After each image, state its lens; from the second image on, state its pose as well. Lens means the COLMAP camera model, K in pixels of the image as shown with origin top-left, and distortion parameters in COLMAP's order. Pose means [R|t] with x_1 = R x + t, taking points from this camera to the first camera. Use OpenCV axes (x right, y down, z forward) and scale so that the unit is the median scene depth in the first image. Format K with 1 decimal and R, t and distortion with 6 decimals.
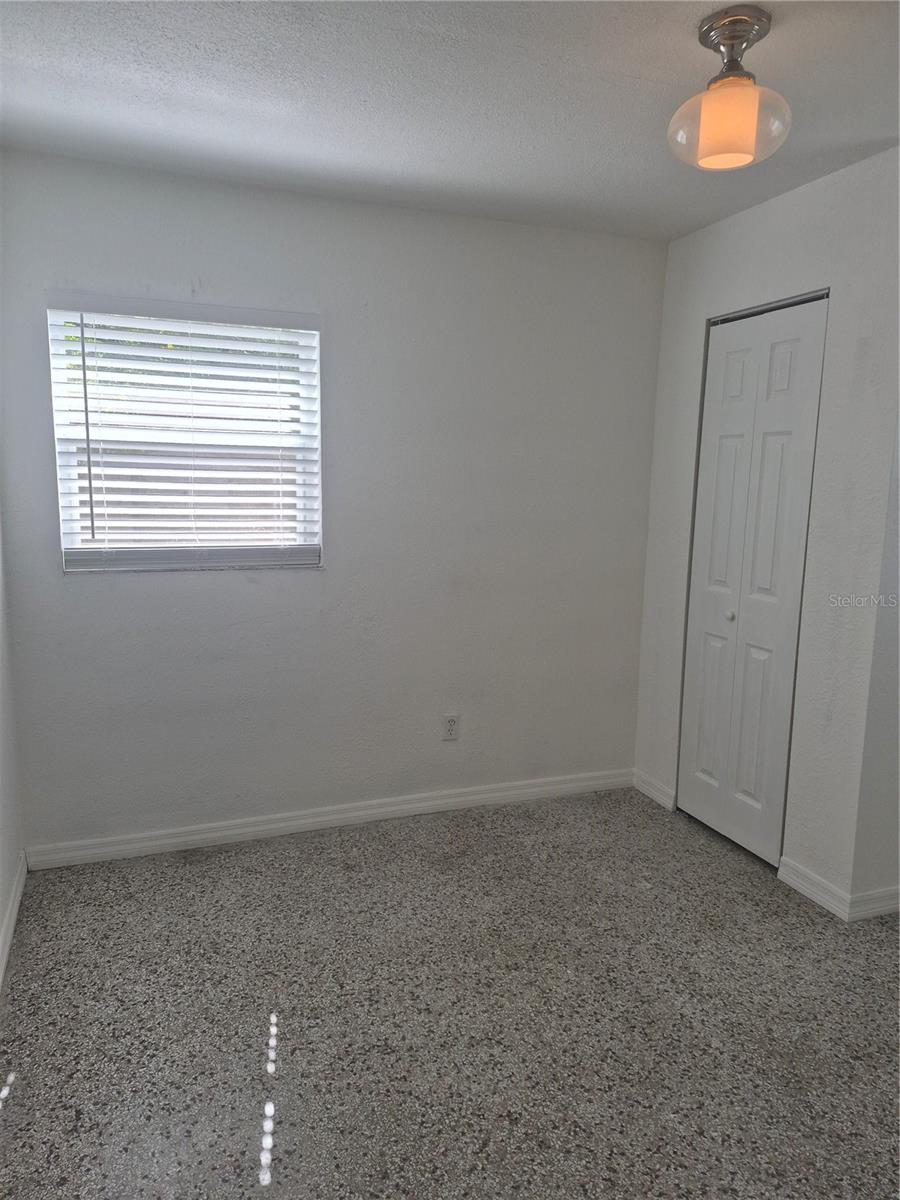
lens RADIAL K [[825.0, 0, 448.4], [0, 825.0, 605.3], [0, 0, 1]] dist [0.026754, -0.012869]
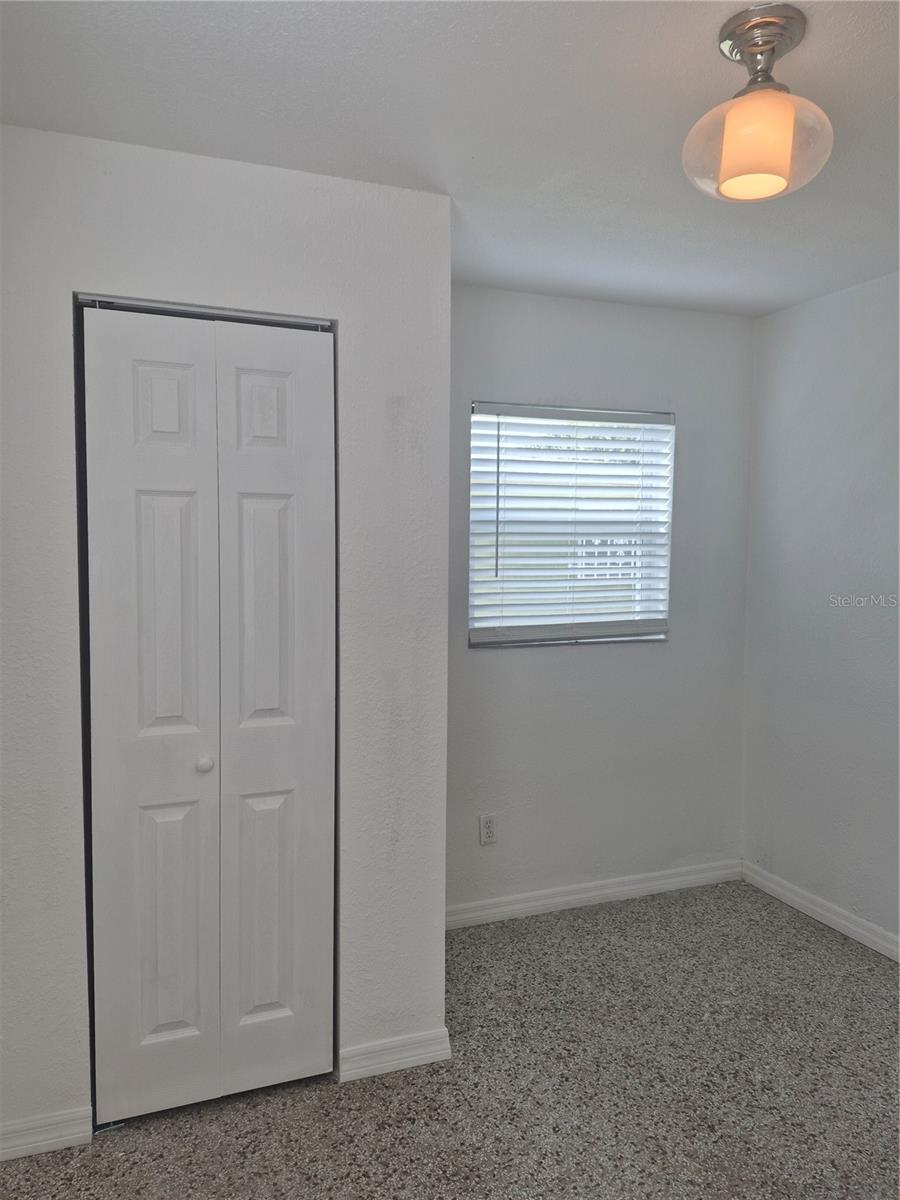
lens RADIAL K [[825.0, 0, 448.0], [0, 825.0, 605.9], [0, 0, 1]] dist [0.026754, -0.012869]
pose [[0.011868, -0.077562, 0.996917, -0.310241], [0.158858, 0.984471, 0.074702, -0.133546], [-0.987230, 0.157481, 0.024005, 0.799196]]
